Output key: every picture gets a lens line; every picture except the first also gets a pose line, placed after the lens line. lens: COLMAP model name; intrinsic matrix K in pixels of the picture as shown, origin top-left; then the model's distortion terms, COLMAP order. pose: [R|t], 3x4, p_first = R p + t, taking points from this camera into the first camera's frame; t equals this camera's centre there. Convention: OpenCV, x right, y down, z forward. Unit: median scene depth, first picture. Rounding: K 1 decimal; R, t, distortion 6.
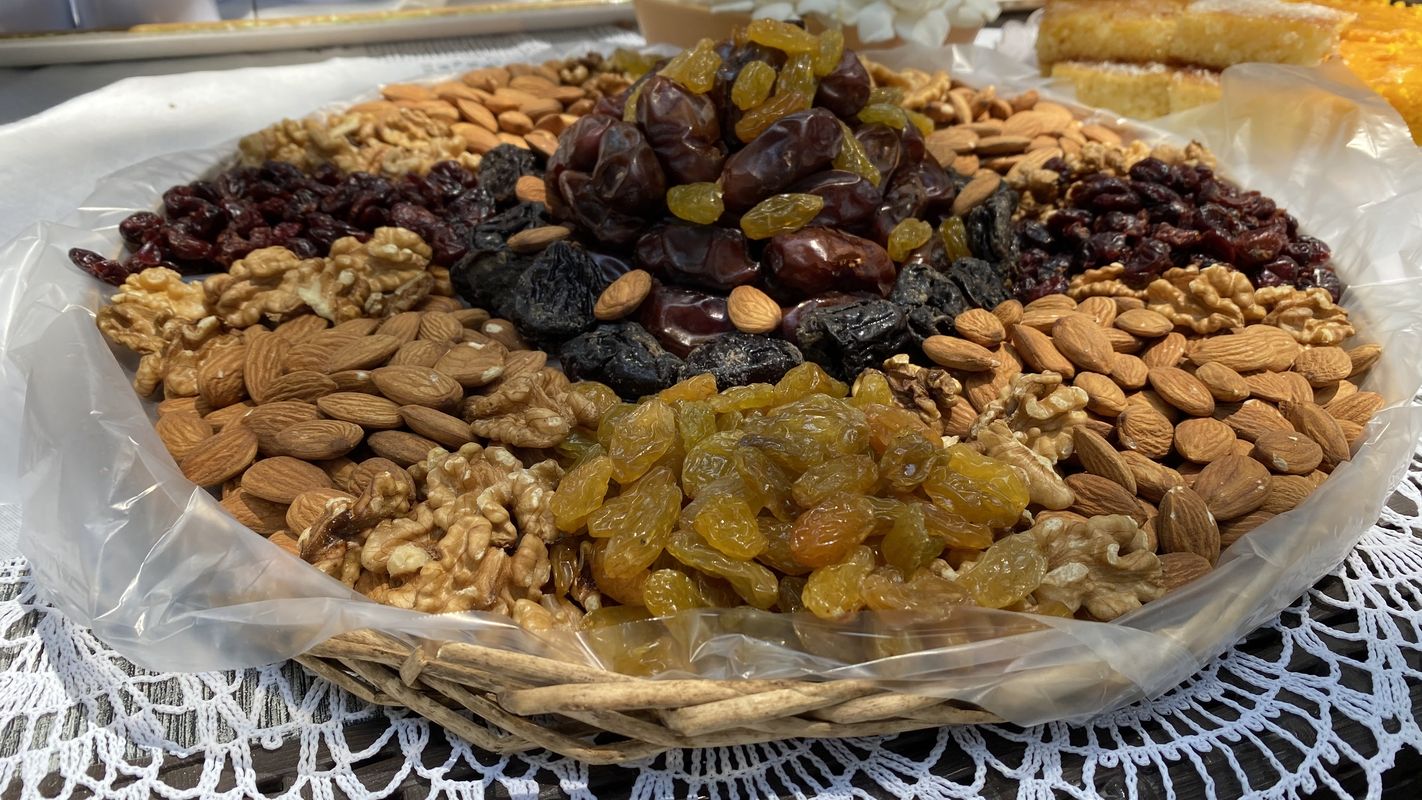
lens RADIAL K [[1145.7, 0, 738.9], [0, 1145.7, 389.1], [0, 0, 1]] dist [0.110101, -0.275729]
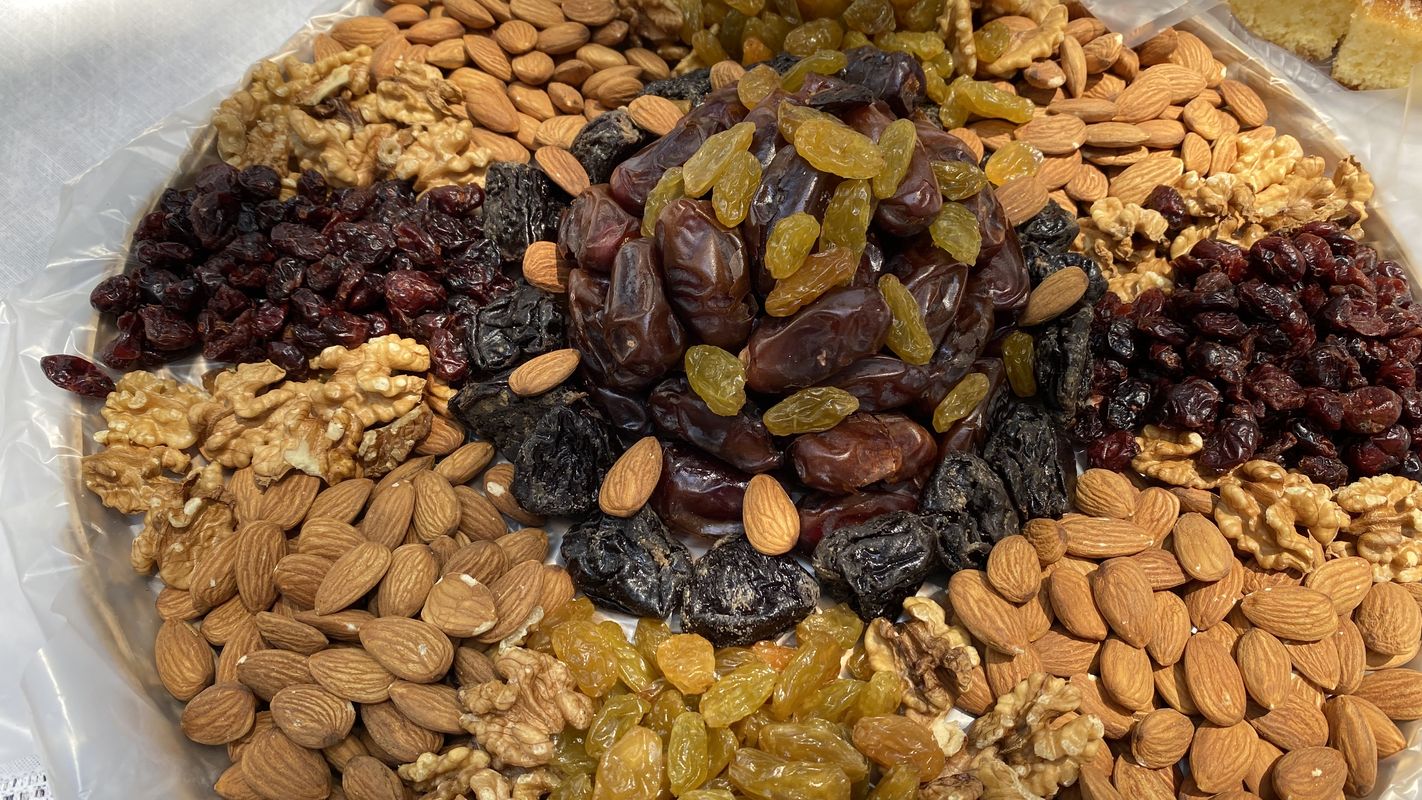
lens RADIAL K [[1145.7, 0, 738.9], [0, 1145.7, 389.1], [0, 0, 1]] dist [0.110101, -0.275729]
pose [[0.995106, 0.080386, -0.057460, 0.031758], [-0.046521, 0.894181, 0.445282, -0.556090], [0.087174, -0.440429, 0.893545, 0.219013]]
